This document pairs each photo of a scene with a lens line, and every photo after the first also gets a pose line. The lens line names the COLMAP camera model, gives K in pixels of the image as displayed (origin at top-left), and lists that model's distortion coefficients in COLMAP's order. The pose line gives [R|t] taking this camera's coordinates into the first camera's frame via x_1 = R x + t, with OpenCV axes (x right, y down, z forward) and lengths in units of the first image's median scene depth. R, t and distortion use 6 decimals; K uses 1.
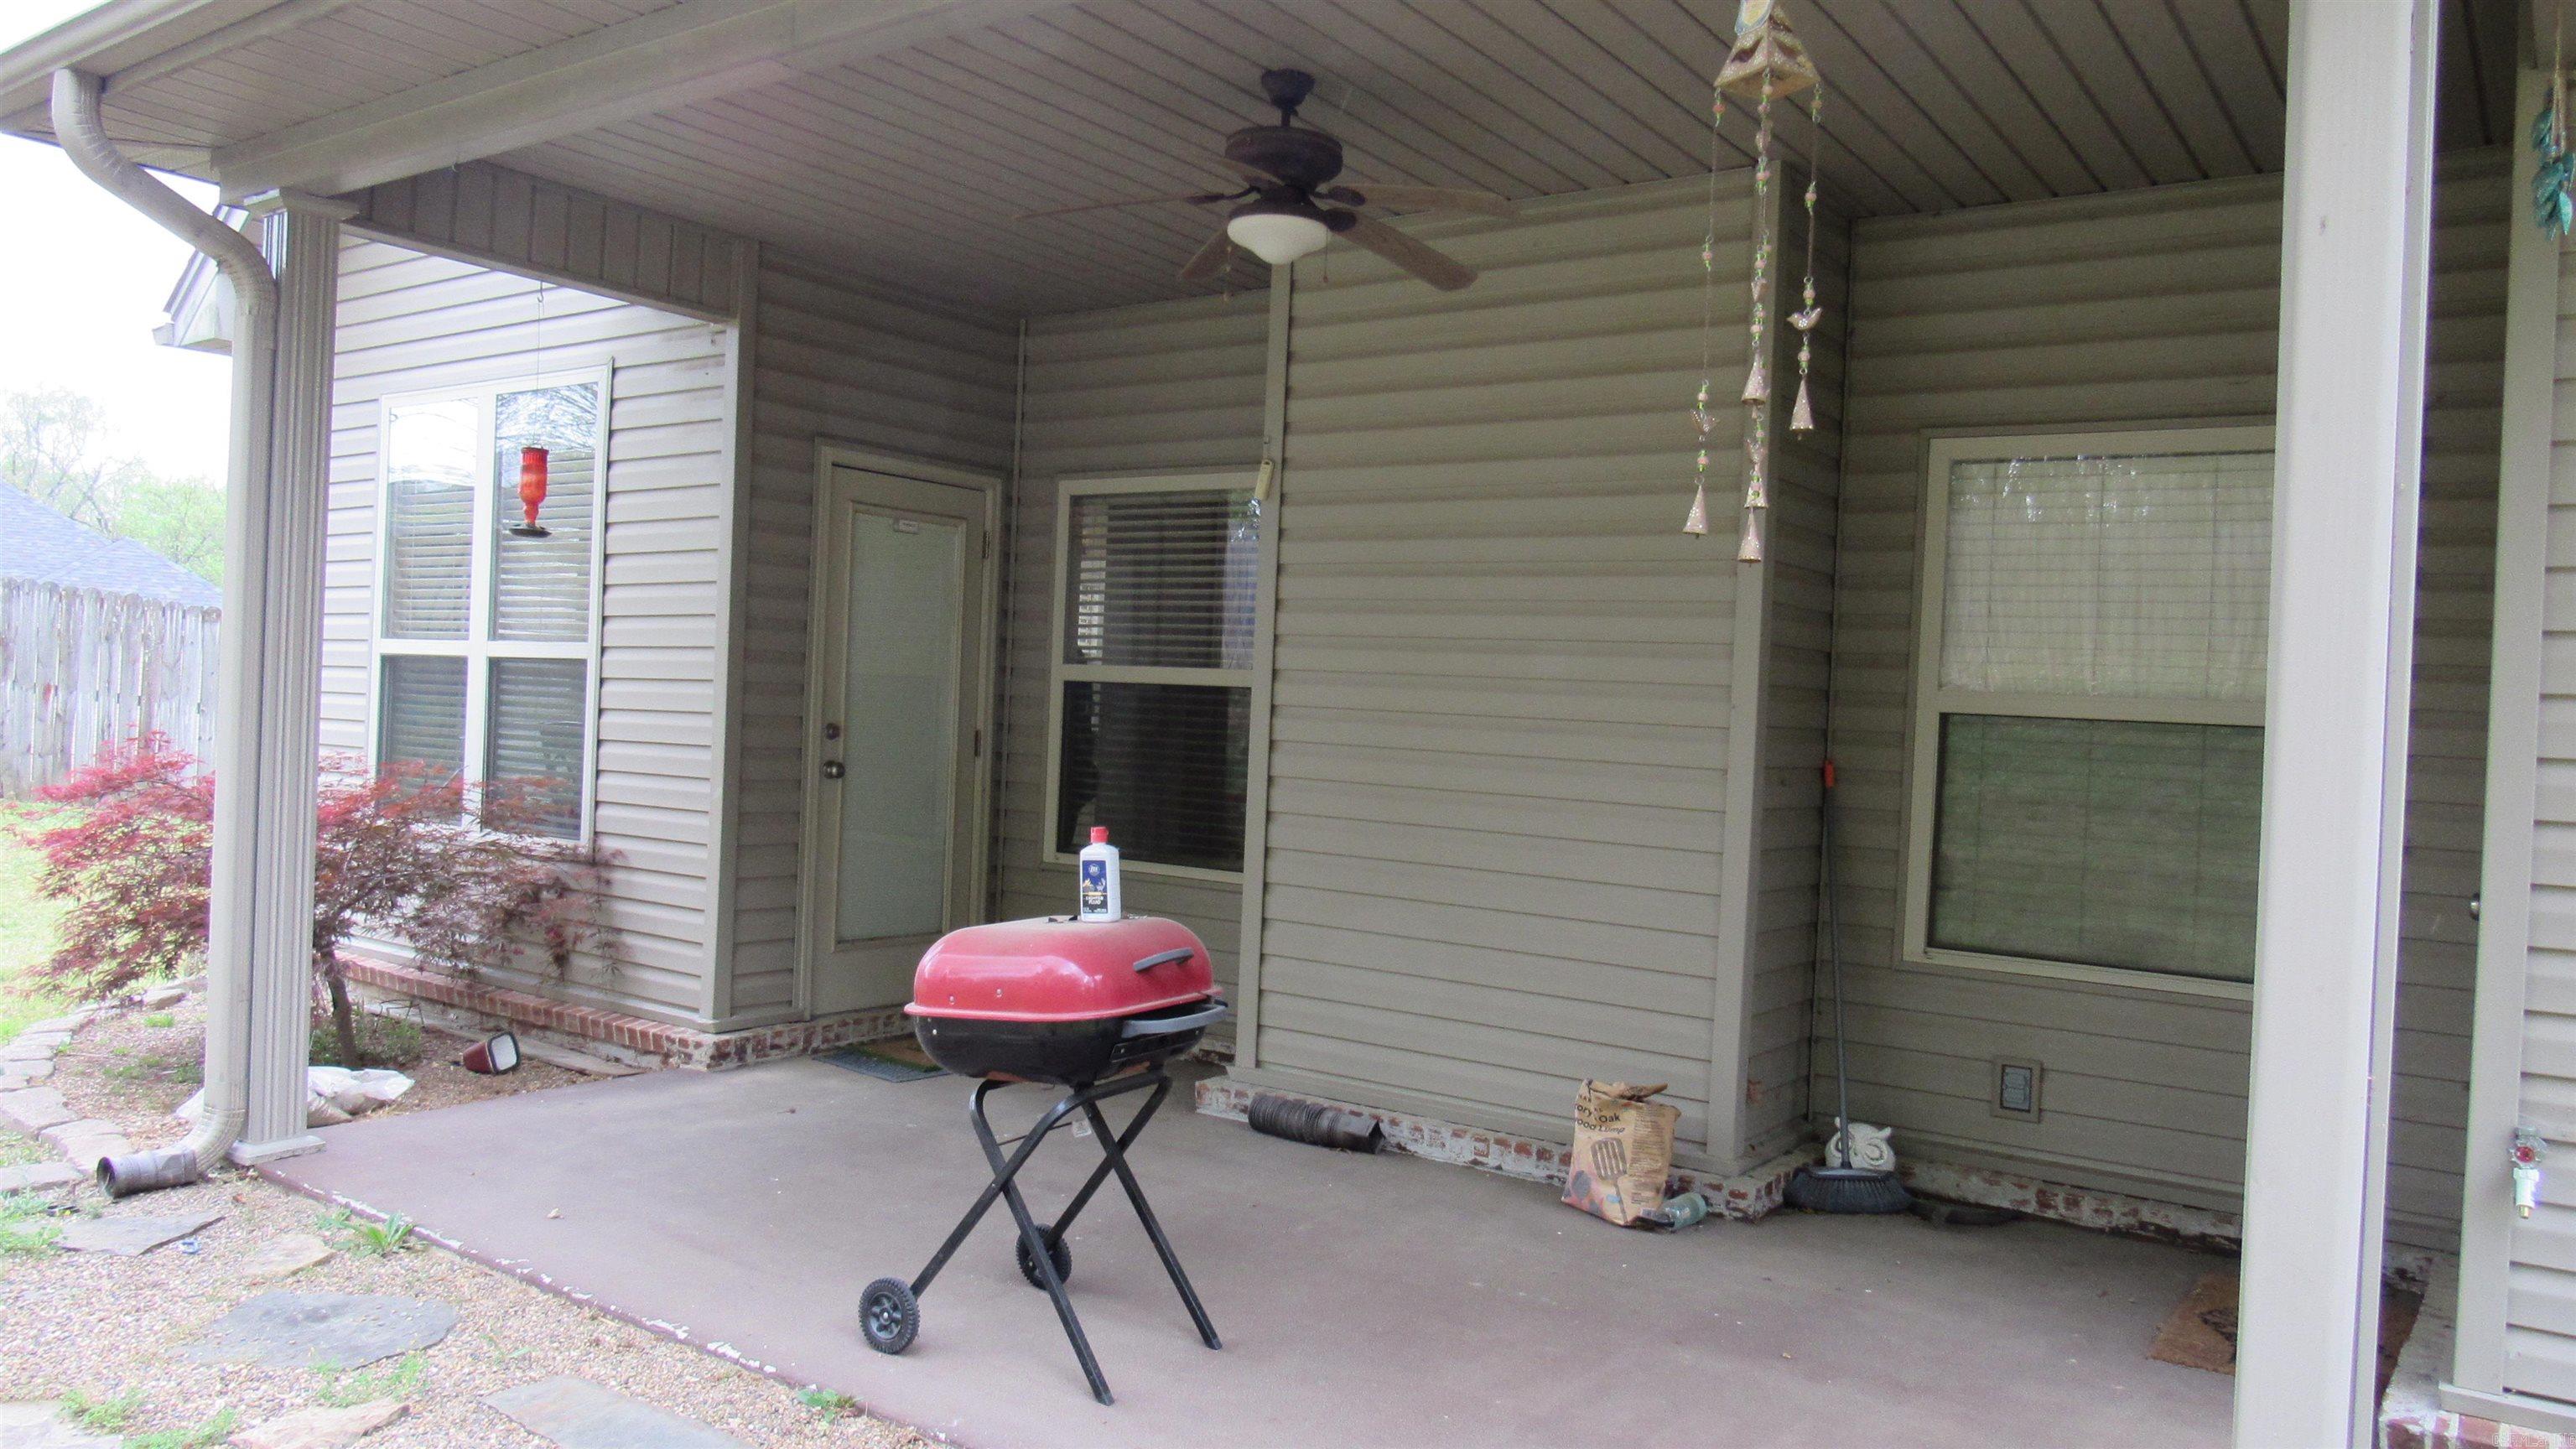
lens RADIAL K [[1841.4, 0, 1283.9], [0, 1841.4, 728.6], [0, 0, 1]] dist [-0.028076, 0.004263]
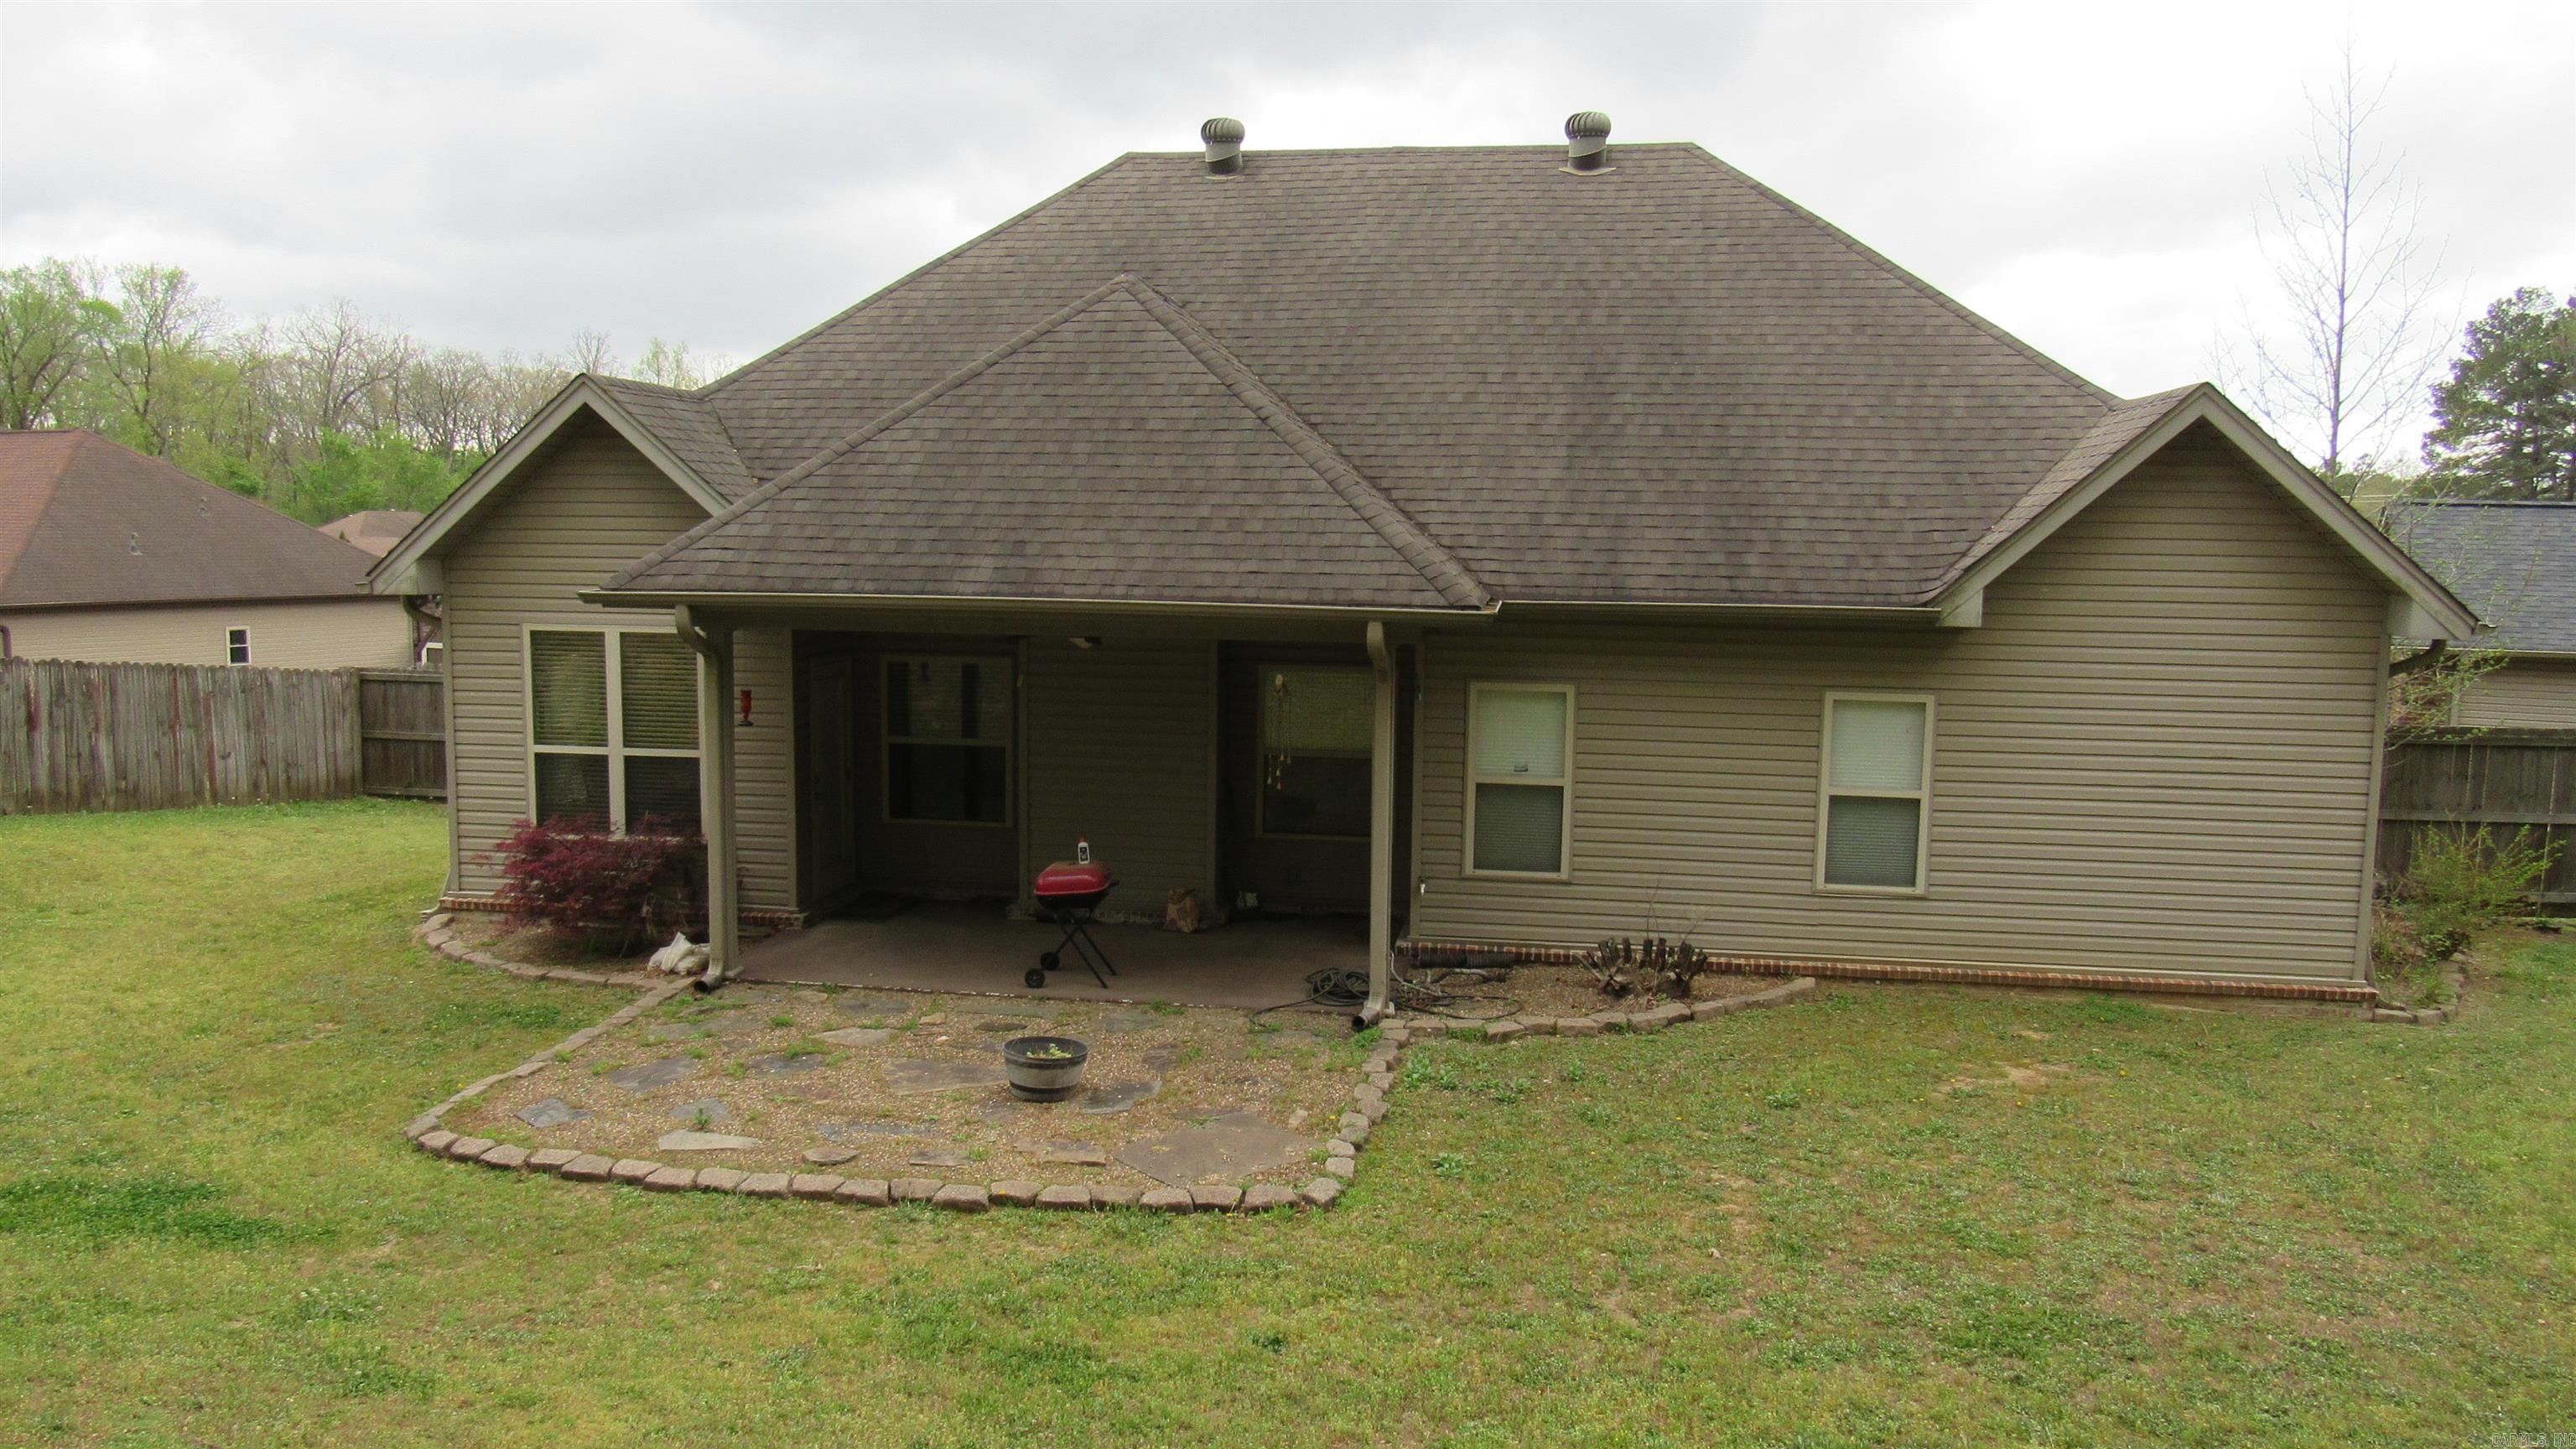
lens RADIAL K [[1841.4, 0, 1288.3], [0, 1841.4, 723.6], [0, 0, 1]] dist [-0.028076, 0.004263]
pose [[0.896406, -0.083542, 0.435290, -0.942431], [0.034655, 0.992280, 0.119075, -0.427493], [-0.441877, -0.091655, 0.892381, -1.744233]]
